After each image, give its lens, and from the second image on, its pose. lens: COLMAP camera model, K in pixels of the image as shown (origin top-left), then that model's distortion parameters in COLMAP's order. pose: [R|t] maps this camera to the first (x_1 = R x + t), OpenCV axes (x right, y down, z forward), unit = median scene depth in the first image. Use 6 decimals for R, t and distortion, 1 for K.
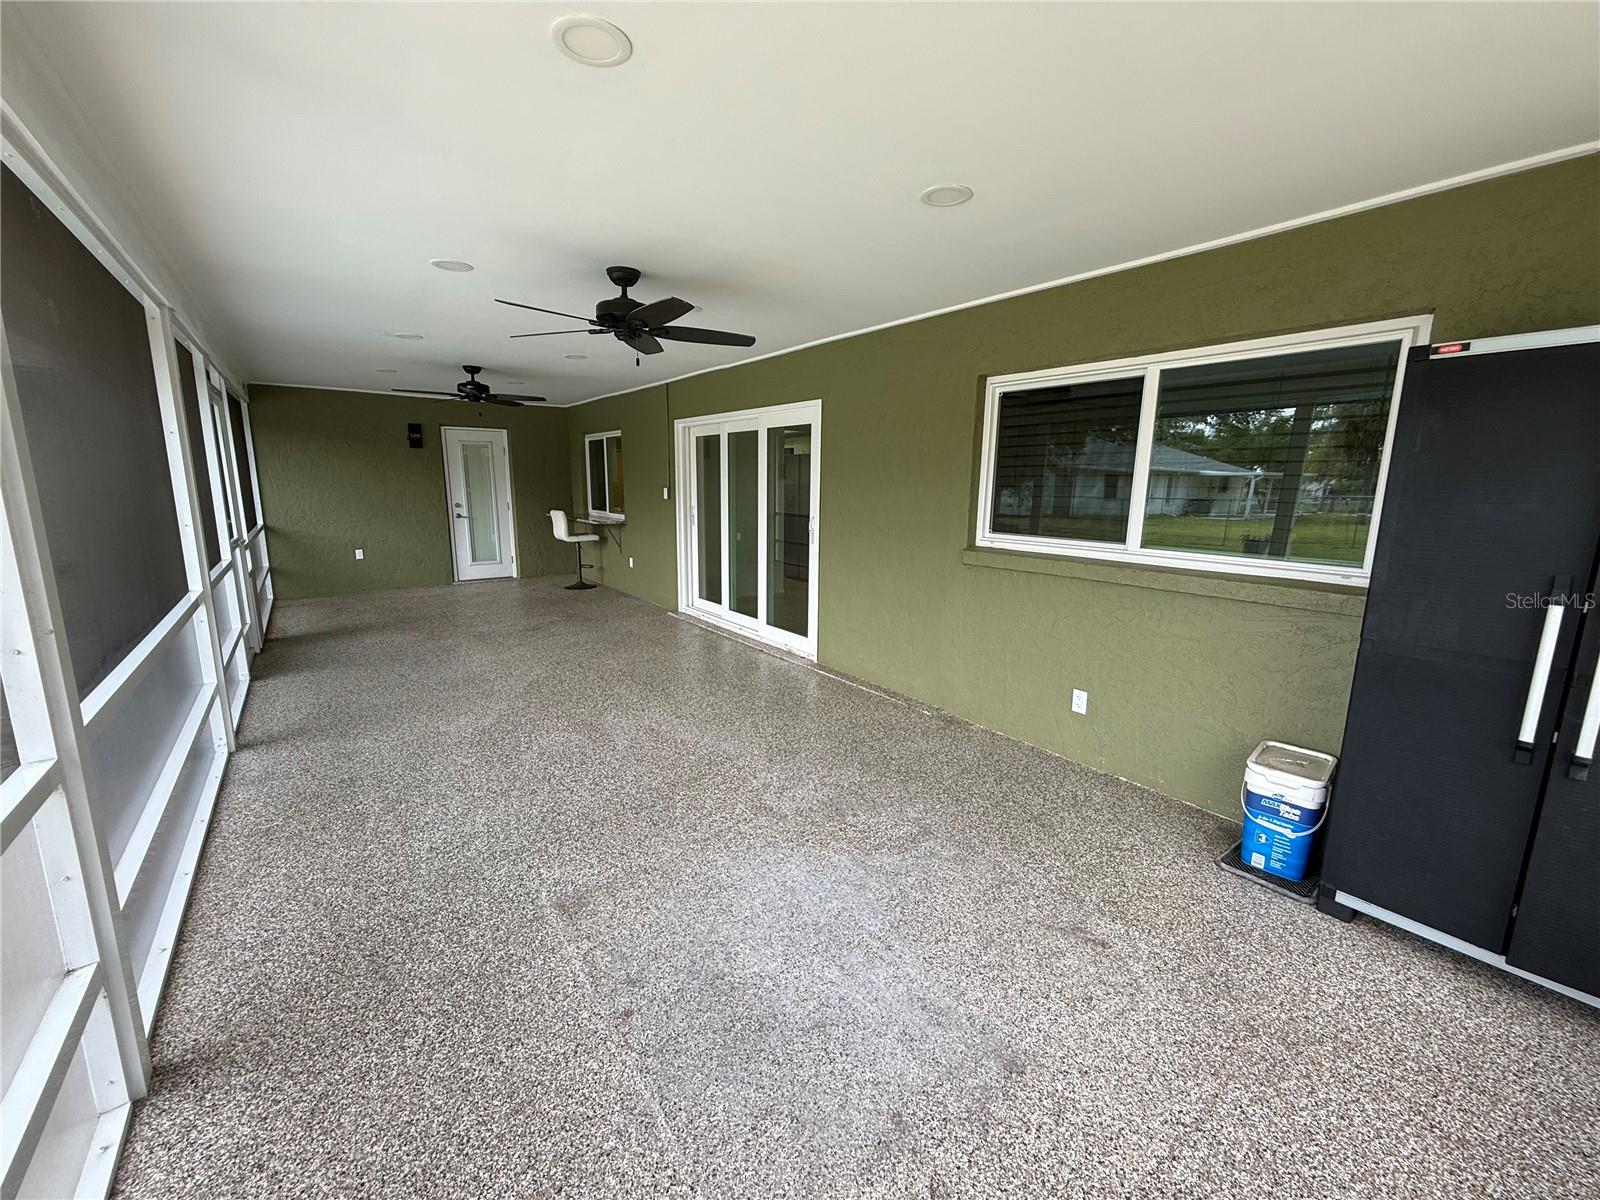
lens RADIAL K [[639.9, 0, 803.2], [0, 639.9, 598.5], [0, 0, 1]] dist [-0.000359, 0.000024]
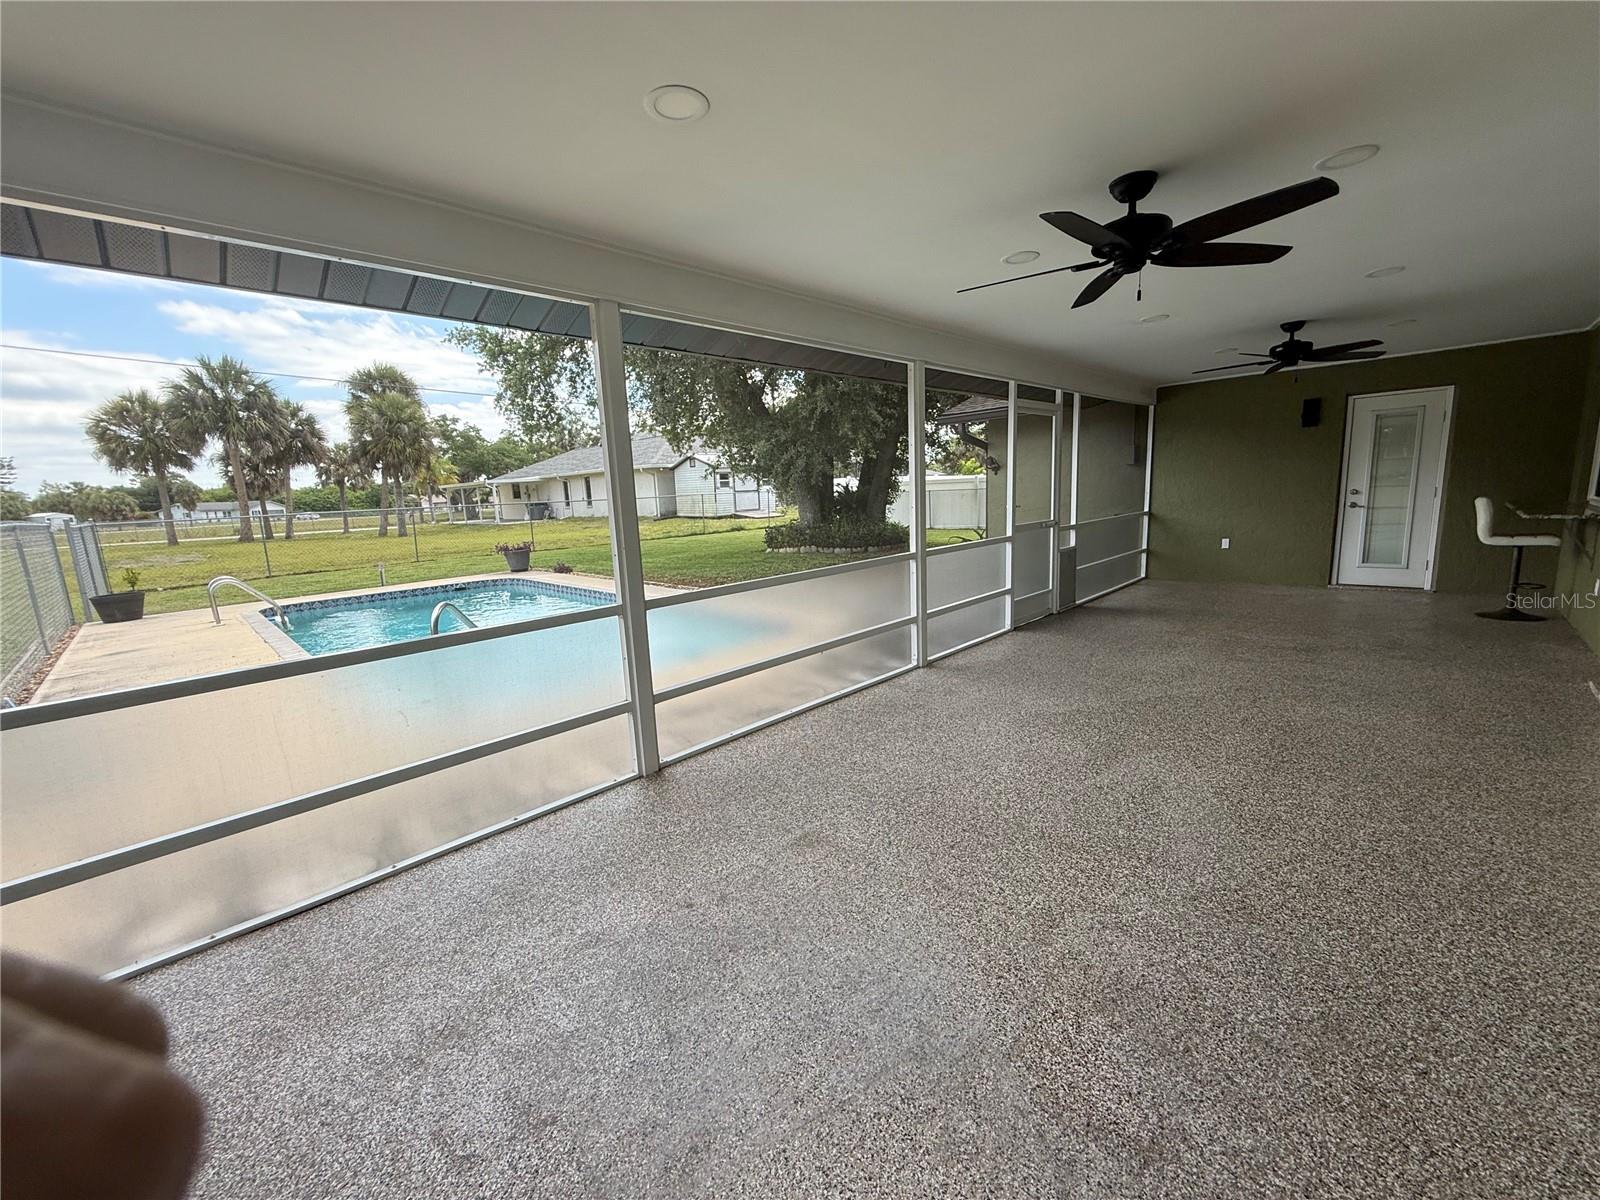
lens RADIAL K [[639.9, 0, 799.3], [0, 639.9, 600.0], [0, 0, 1]] dist [-0.000359, 0.000024]
pose [[0.140303, 0.148874, -0.978852, 0.255665], [-0.133896, 0.982402, 0.130222, -0.032312], [0.981013, 0.112794, 0.157767, 0.282063]]
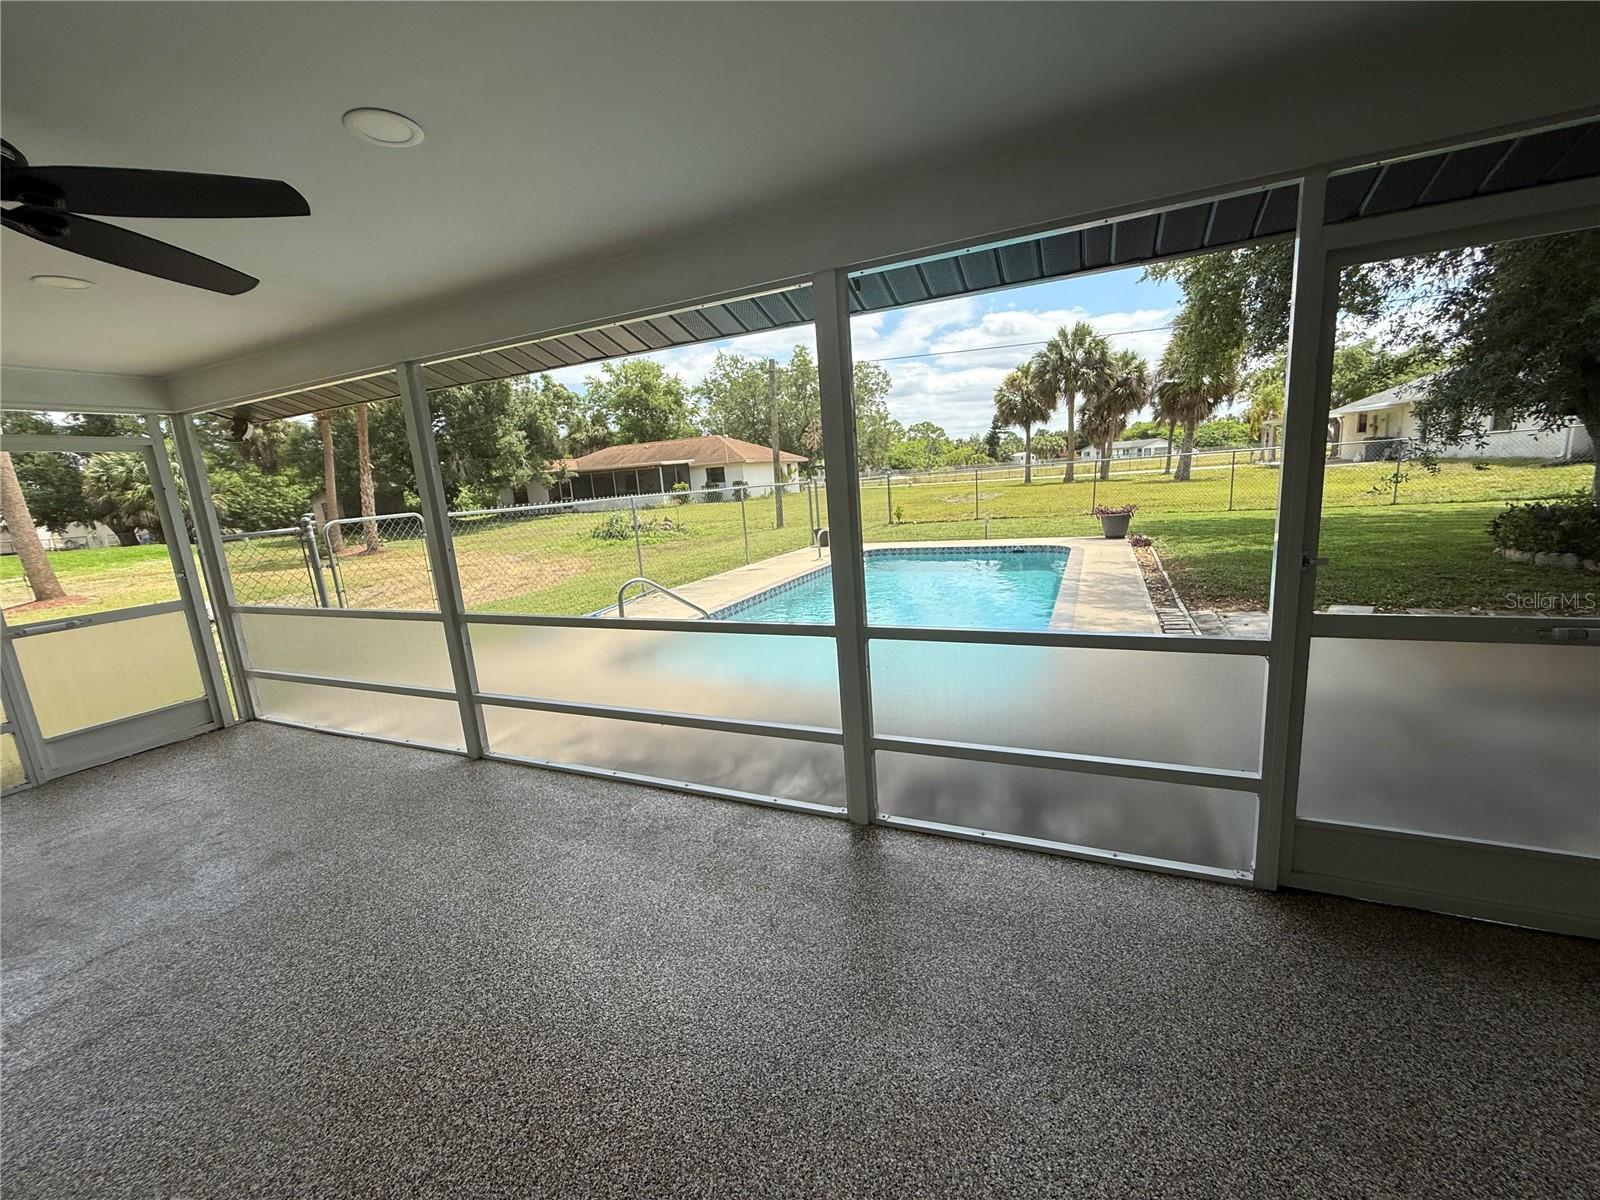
lens RADIAL K [[639.9, 0, 803.7], [0, 639.9, 600.7], [0, 0, 1]] dist [-0.000359, 0.000024]
pose [[-0.879089, 0.140141, -0.455592, -0.288723], [-0.026195, 0.940156, 0.339737, -0.173983], [0.475938, 0.310593, -0.822809, 0.892165]]
